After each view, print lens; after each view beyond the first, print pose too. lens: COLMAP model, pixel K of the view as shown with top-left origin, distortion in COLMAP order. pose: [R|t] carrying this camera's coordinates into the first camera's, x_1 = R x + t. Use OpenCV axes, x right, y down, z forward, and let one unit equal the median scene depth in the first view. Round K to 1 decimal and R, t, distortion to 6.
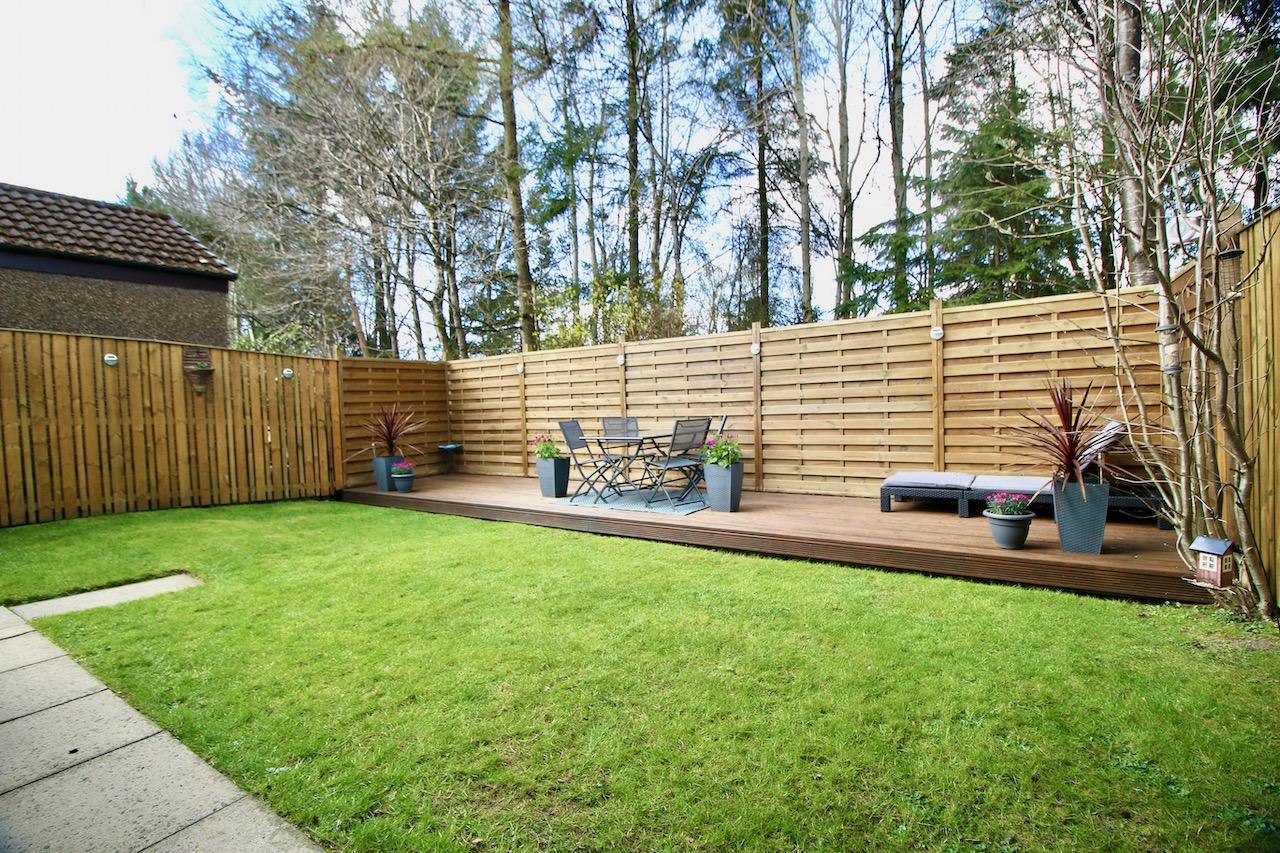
lens RADIAL K [[591.6, 0, 636.9], [0, 591.6, 424.2], [0, 0, 1]] dist [-0.024437, -0.001963]
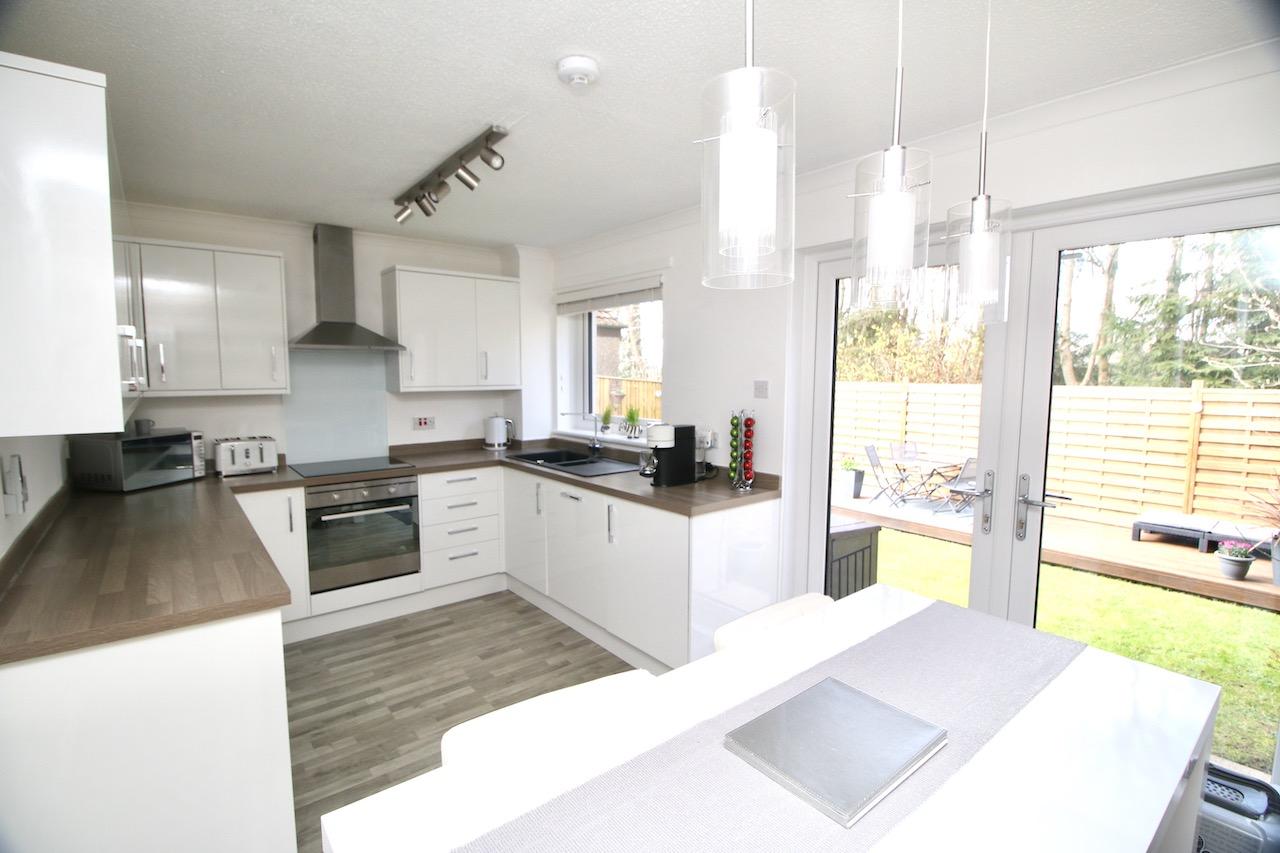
lens RADIAL K [[591.6, 0, 642.7], [0, 591.6, 425.6], [0, 0, 1]] dist [-0.024437, -0.001963]
pose [[0.952125, 0.066145, -0.298469, -0.300136], [-0.050775, 0.996968, 0.058967, -0.147268], [0.301464, -0.040989, 0.952596, -0.651795]]
